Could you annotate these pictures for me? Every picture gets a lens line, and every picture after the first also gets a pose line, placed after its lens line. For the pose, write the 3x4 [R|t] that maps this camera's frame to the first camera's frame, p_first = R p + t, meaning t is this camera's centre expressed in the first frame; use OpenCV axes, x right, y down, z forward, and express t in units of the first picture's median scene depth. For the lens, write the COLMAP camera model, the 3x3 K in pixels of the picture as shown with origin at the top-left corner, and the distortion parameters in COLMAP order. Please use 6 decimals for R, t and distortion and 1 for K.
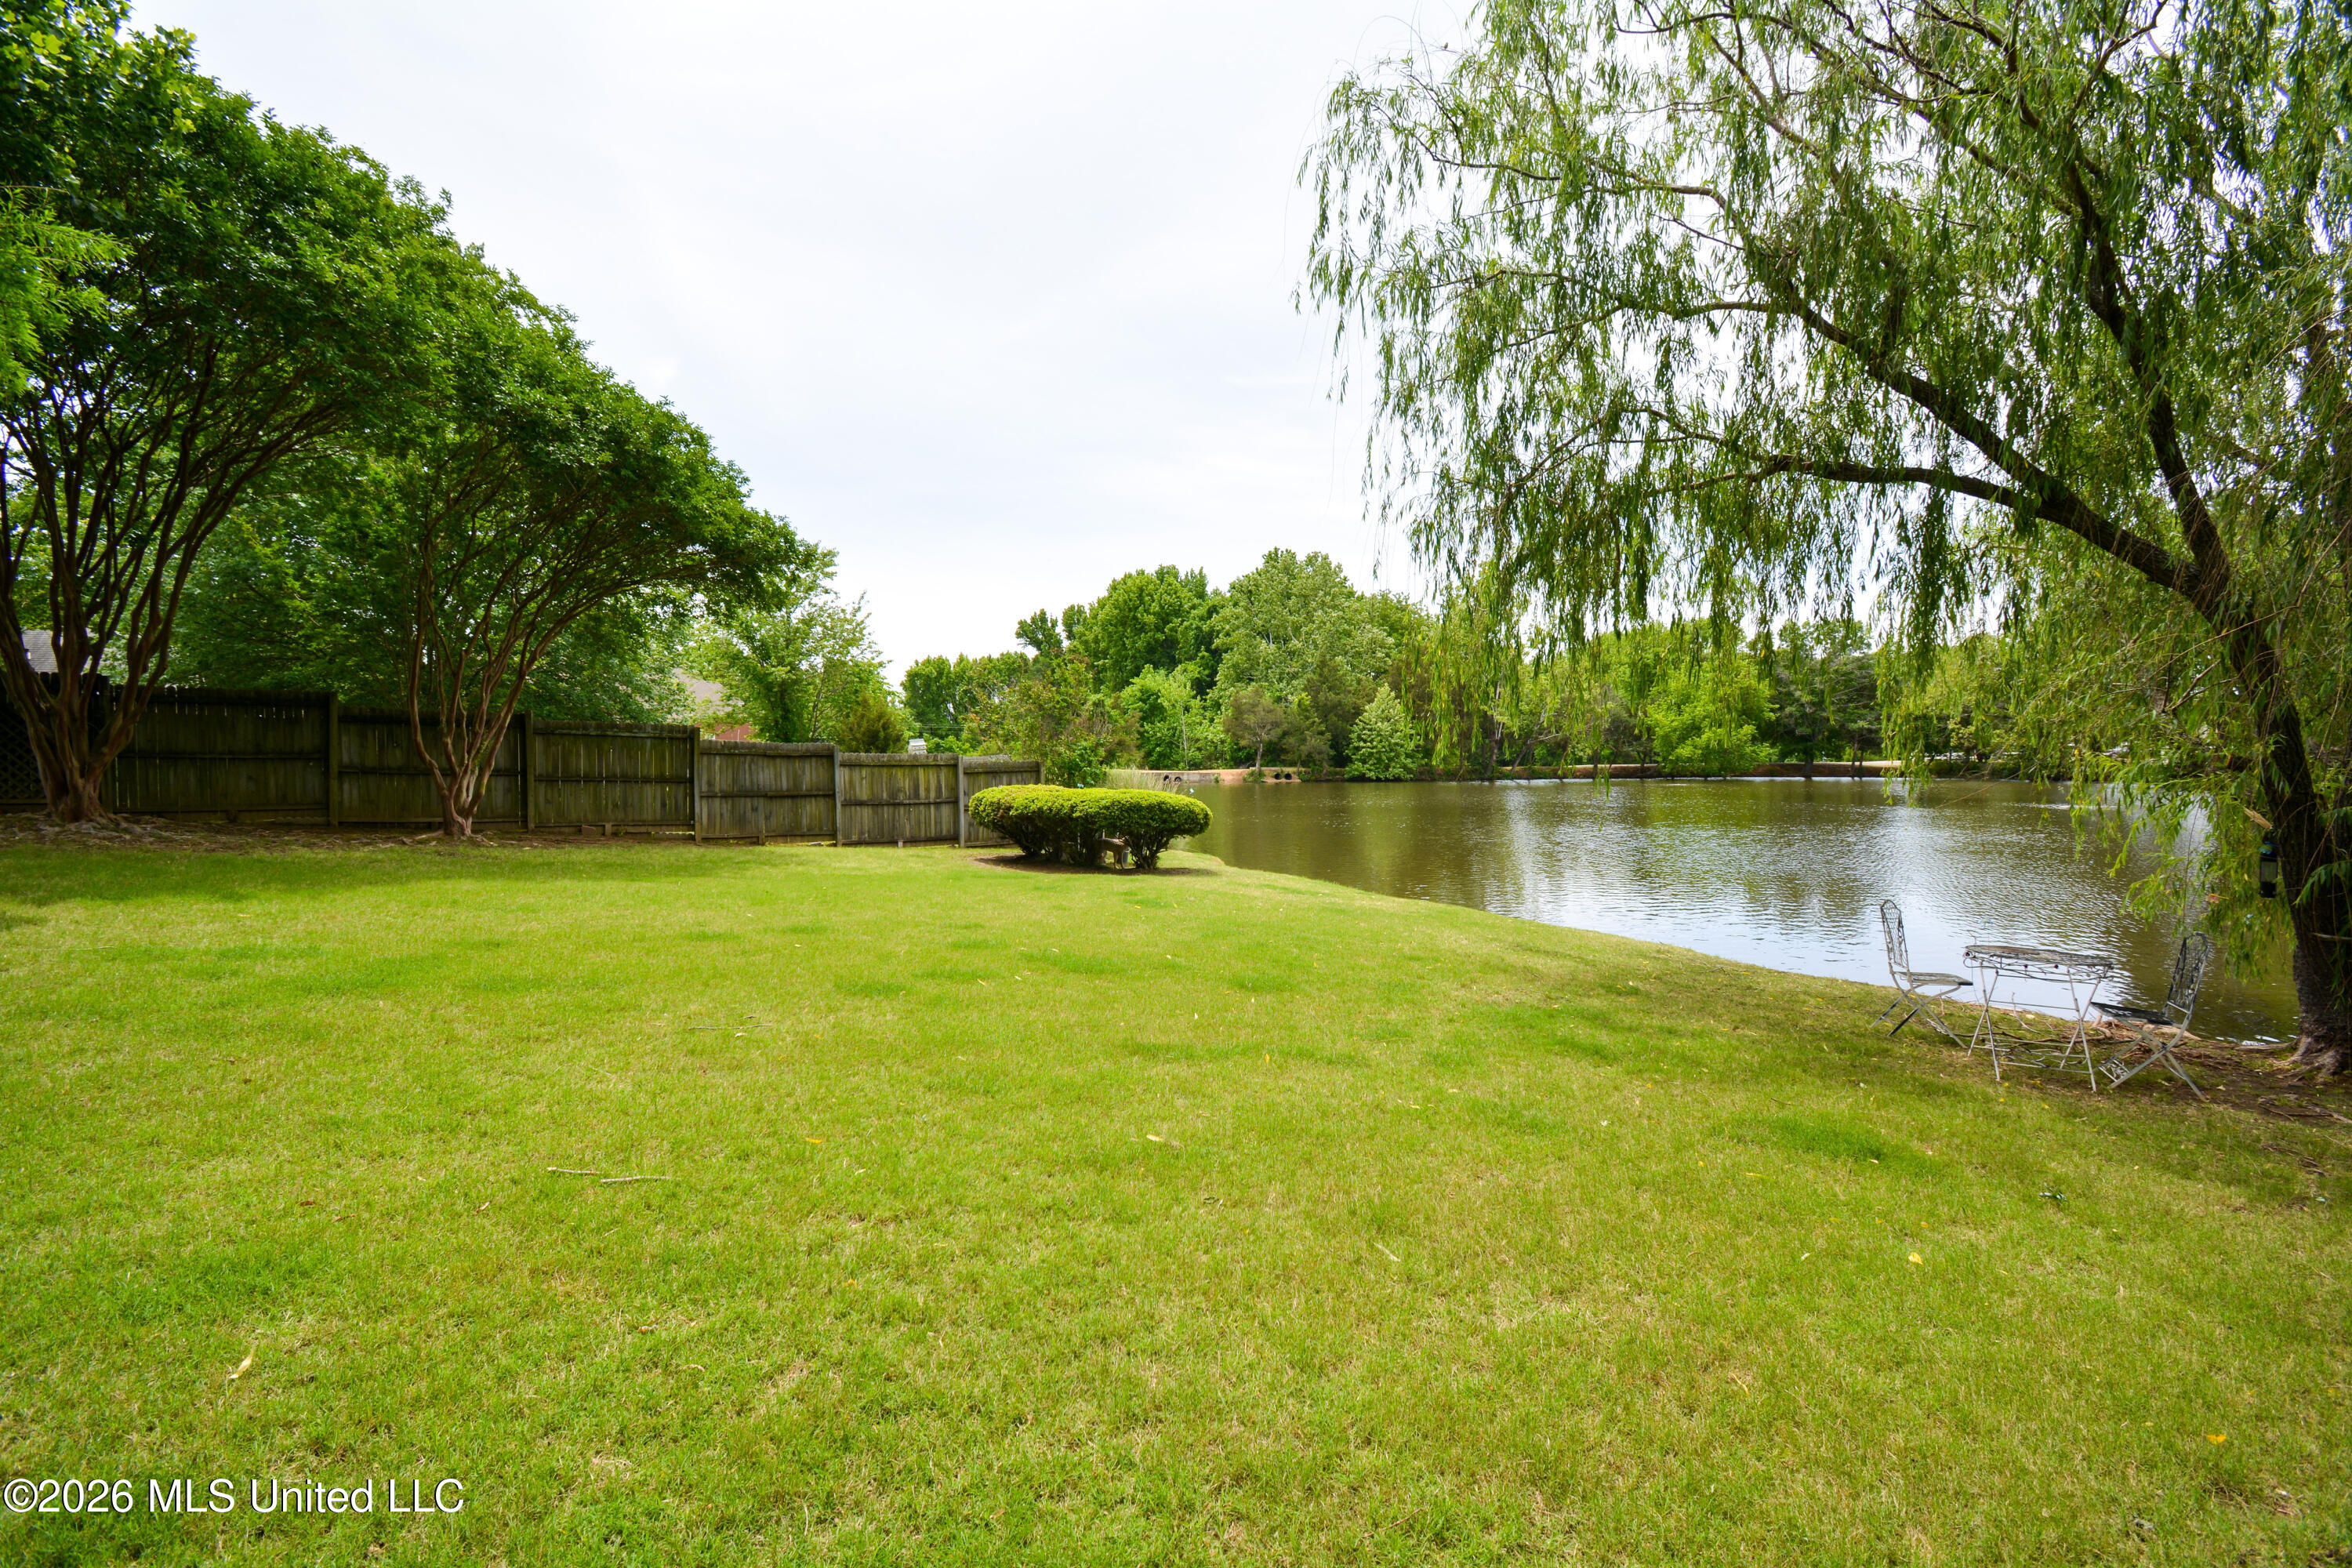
lens RADIAL K [[1046.8, 0, 1178.5], [0, 1046.8, 766.2], [0, 0, 1]] dist [0.011156, -0.019763]
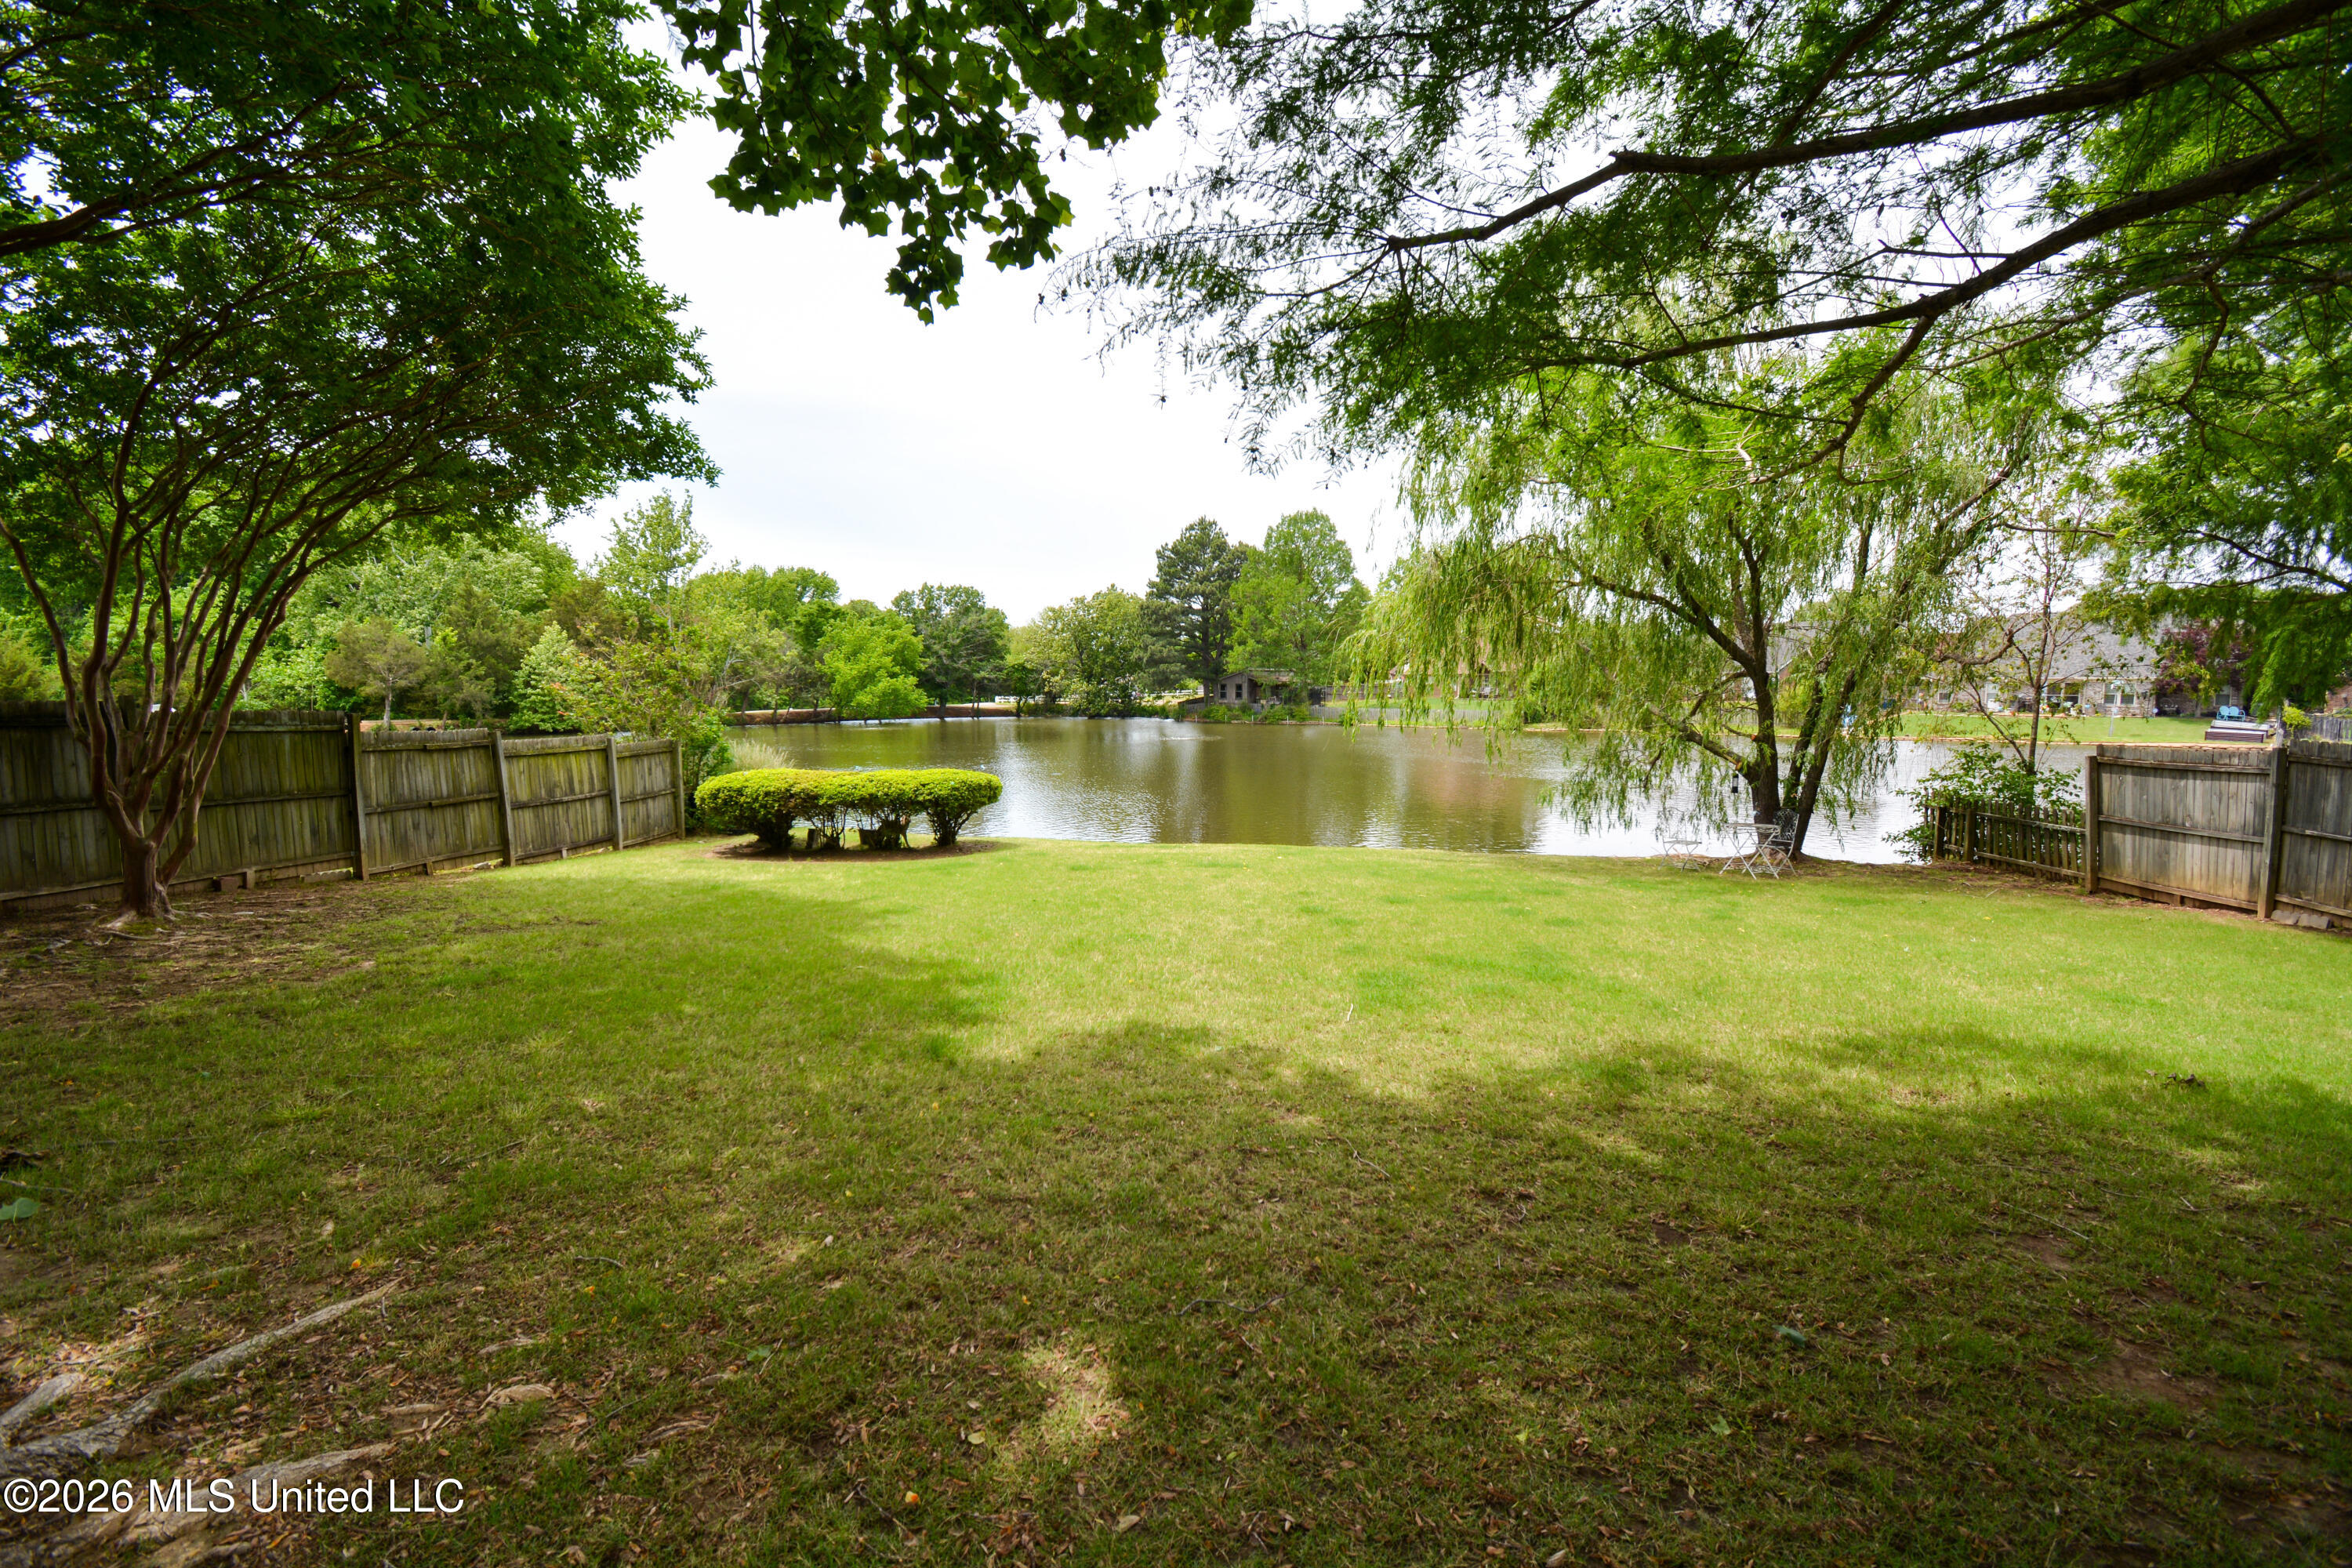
lens RADIAL K [[1046.8, 0, 1163.1], [0, 1046.8, 747.9], [0, 0, 1]] dist [0.011156, -0.019763]
pose [[0.668047, -0.040166, 0.743034, -0.112281], [0.009845, 0.998932, 0.045148, -0.007443], [-0.744054, -0.022846, 0.667729, 0.028001]]
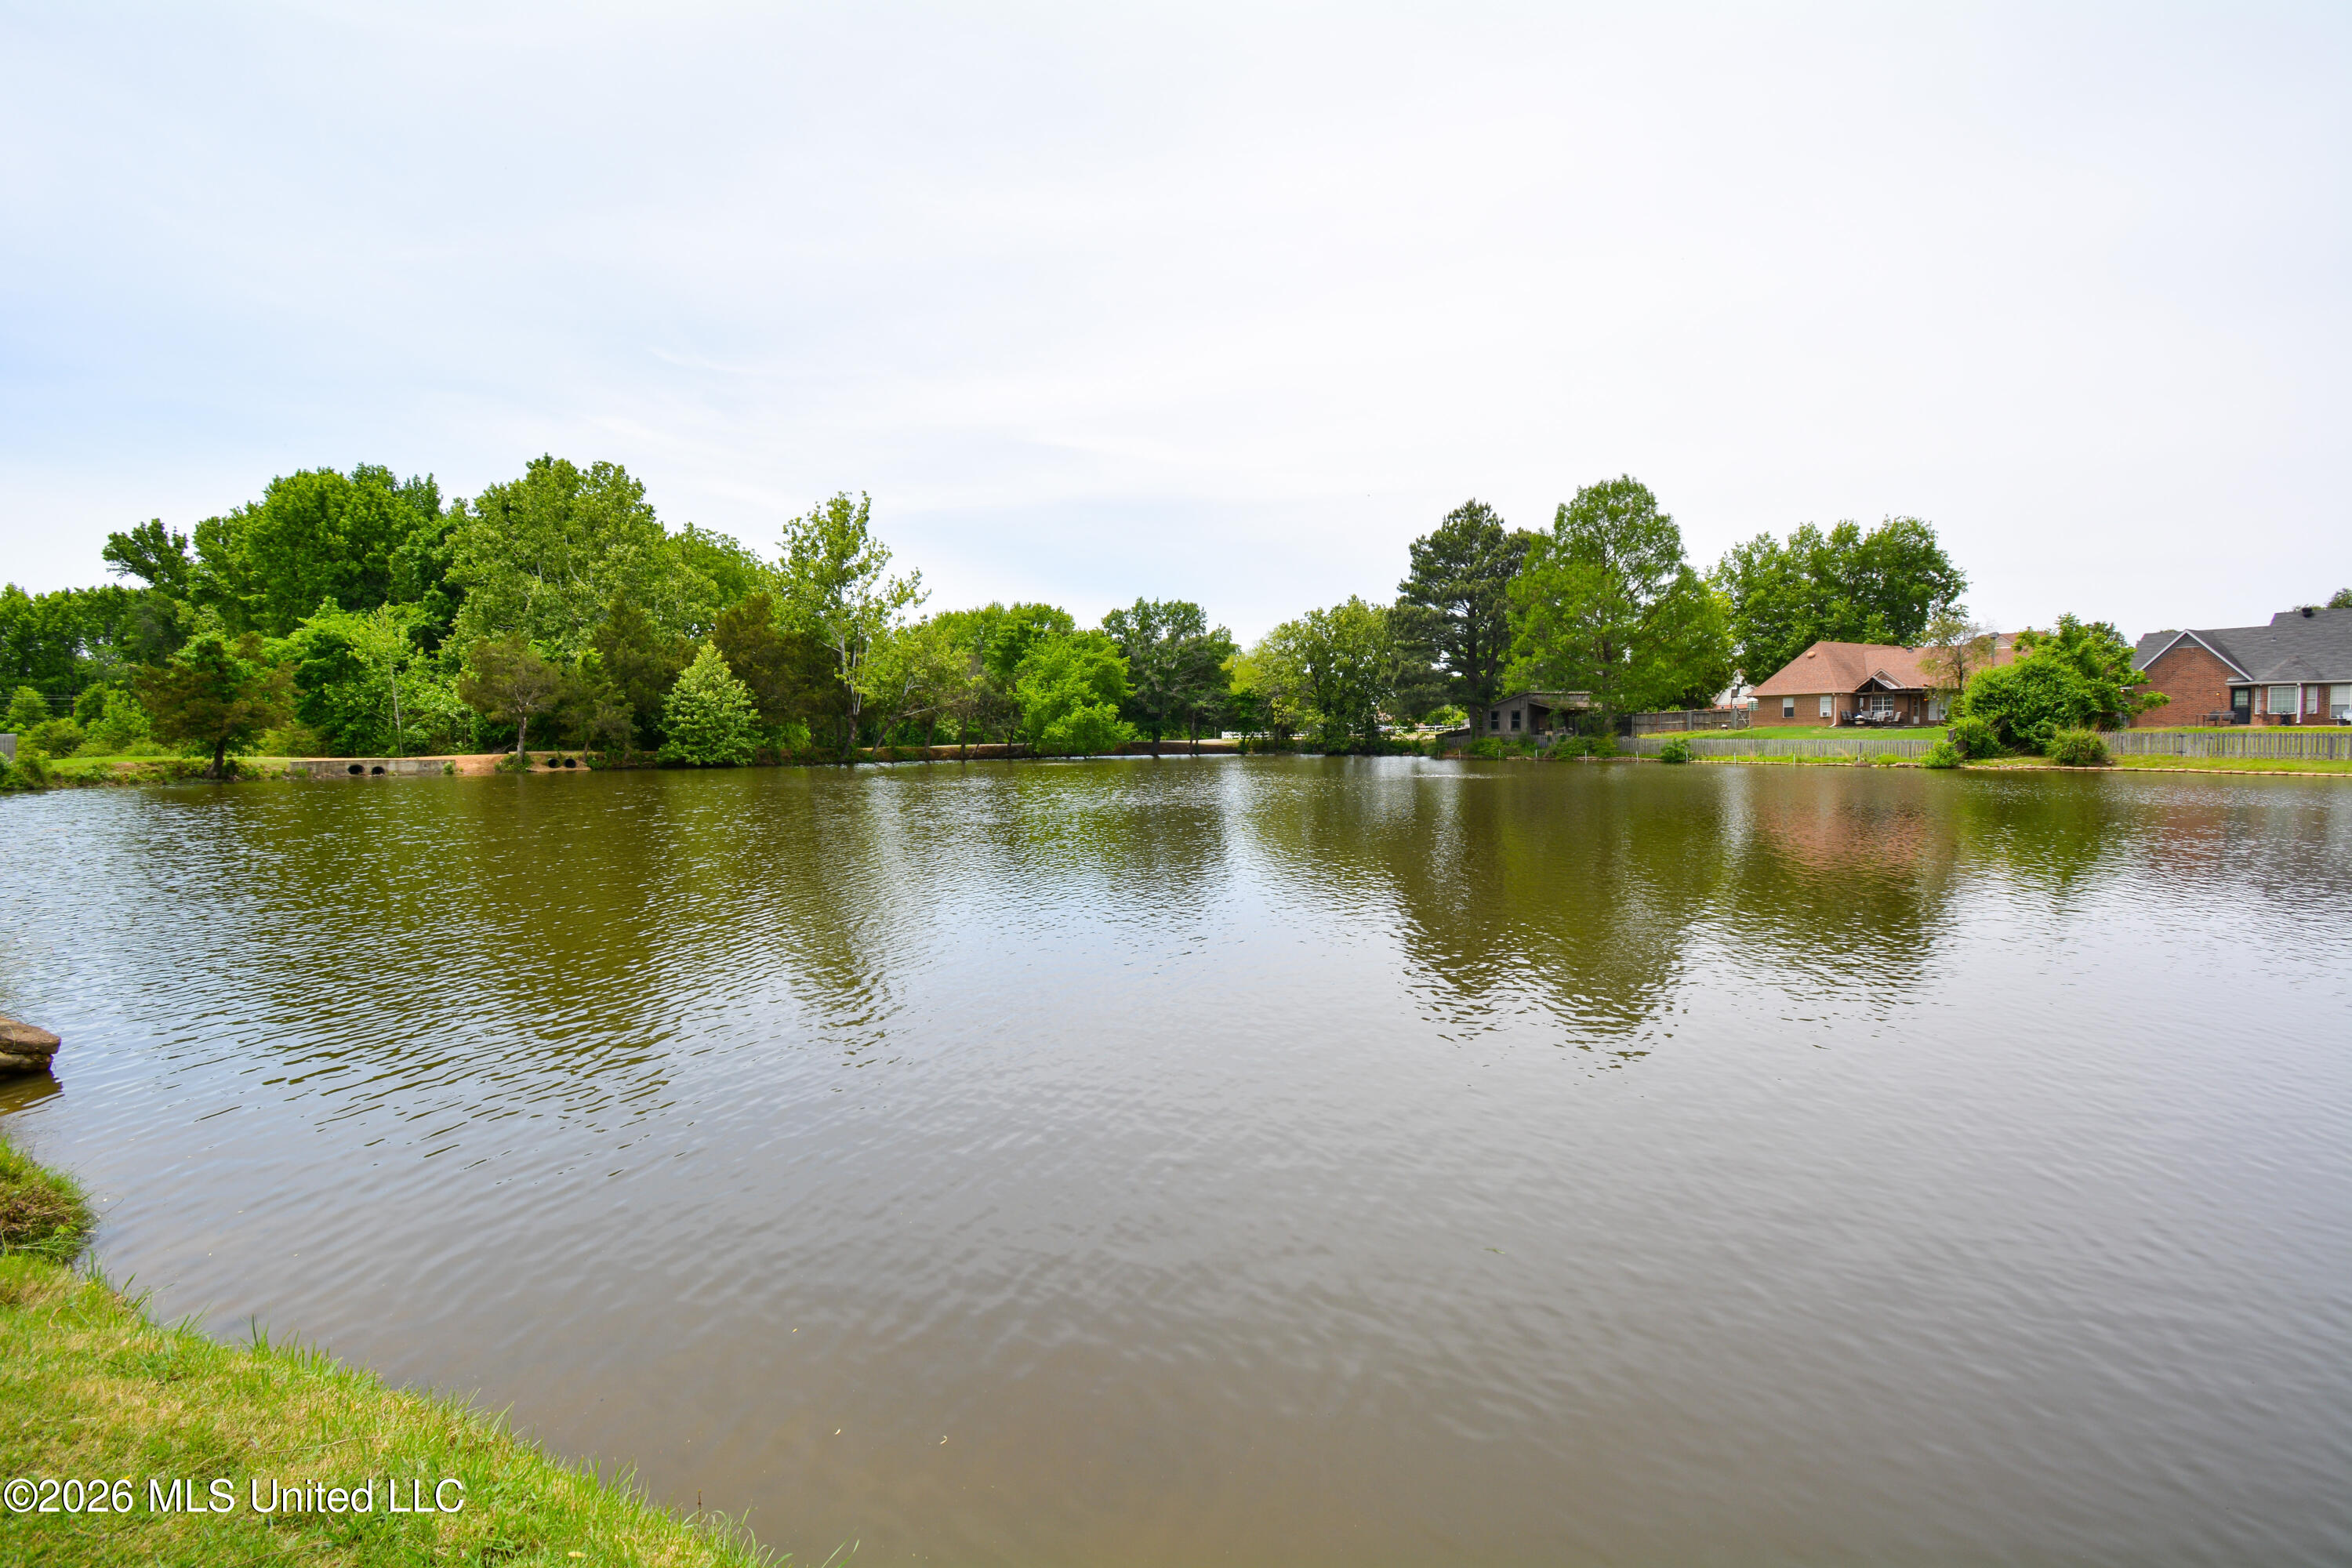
lens RADIAL K [[1046.8, 0, 1181.3], [0, 1046.8, 779.0], [0, 0, 1]] dist [0.011156, -0.019763]
pose [[0.813645, -0.025809, 0.580788, 0.025598], [0.009671, 0.999477, 0.030866, 0.002400], [-0.581281, -0.019497, 0.813469, 0.154755]]
